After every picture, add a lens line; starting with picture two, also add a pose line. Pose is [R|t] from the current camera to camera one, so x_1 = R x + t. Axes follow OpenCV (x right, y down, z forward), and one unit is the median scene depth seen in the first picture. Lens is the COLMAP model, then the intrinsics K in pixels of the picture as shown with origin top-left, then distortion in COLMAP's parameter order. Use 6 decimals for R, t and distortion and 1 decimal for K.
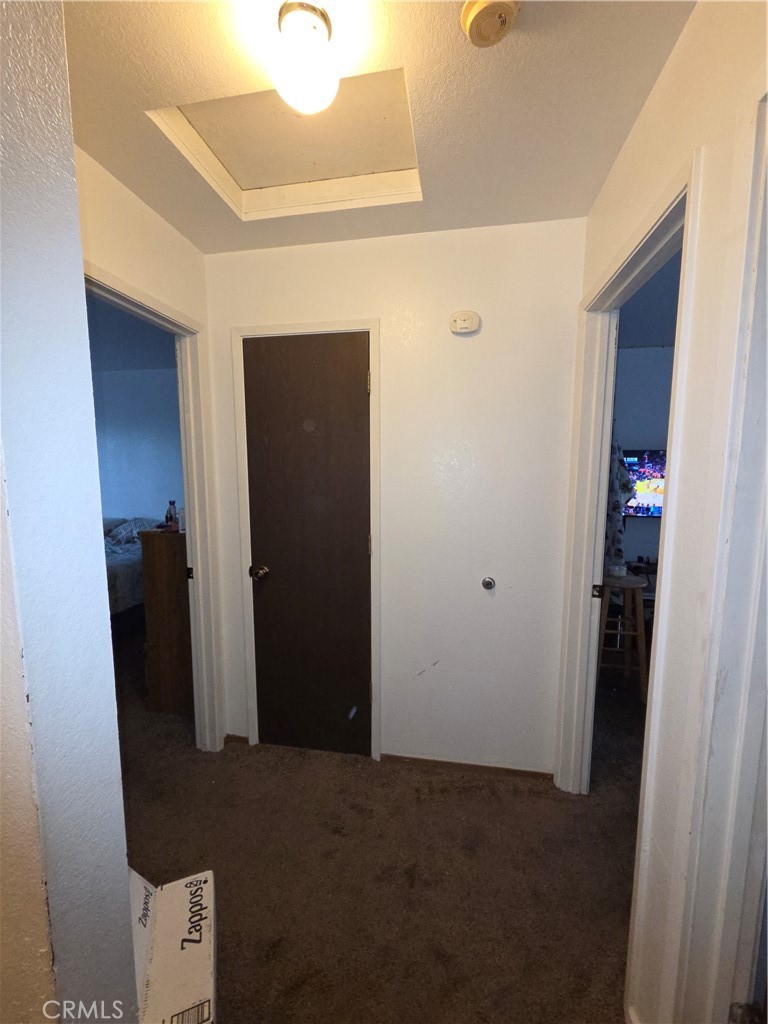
lens RADIAL K [[419.1, 0, 384.0], [0, 419.1, 512.0], [0, 0, 1]] dist [0.002562, -0.001147]
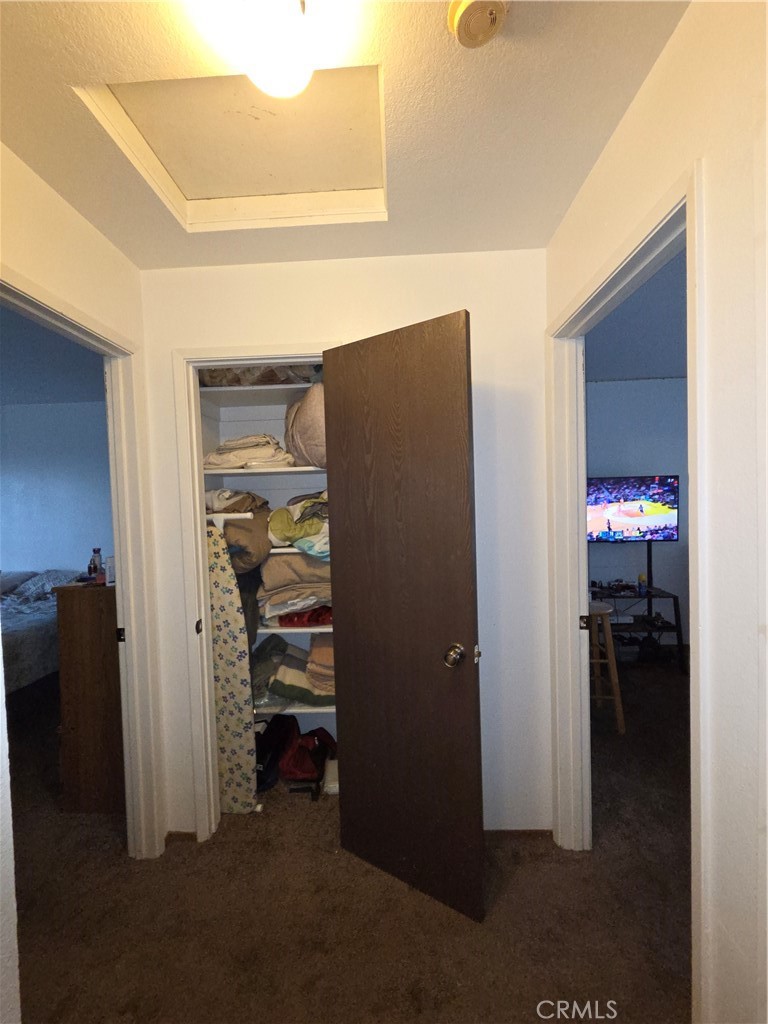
lens RADIAL K [[419.1, 0, 384.0], [0, 419.1, 512.0], [0, 0, 1]] dist [0.002562, -0.001147]
pose [[0.989318, -0.035687, 0.141340, -0.057241], [0.047458, 0.995600, -0.080799, -0.004470], [-0.137835, 0.086644, 0.986658, 0.089701]]
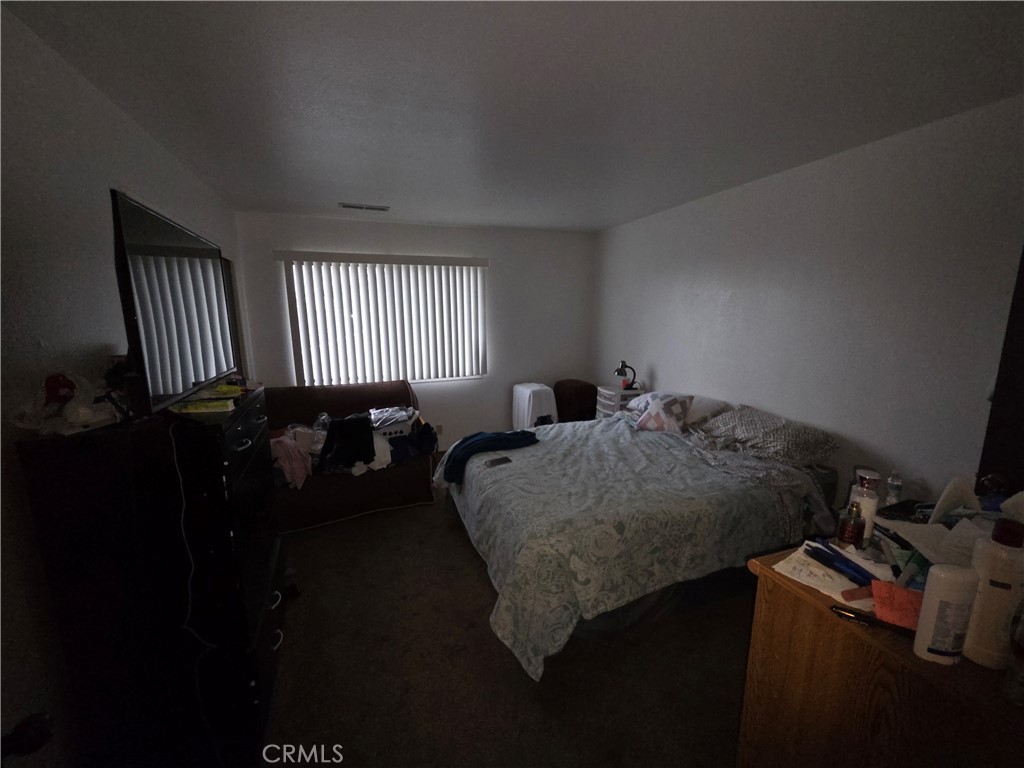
lens RADIAL K [[419.1, 0, 513.0], [0, 419.1, 389.0], [0, 0, 1]] dist [0.002562, -0.001147]
pose [[0.508491, 0.154307, -0.847128, -0.472337], [-0.088150, 0.987972, 0.127050, -0.131167], [0.856544, 0.010070, 0.515976, 0.743478]]
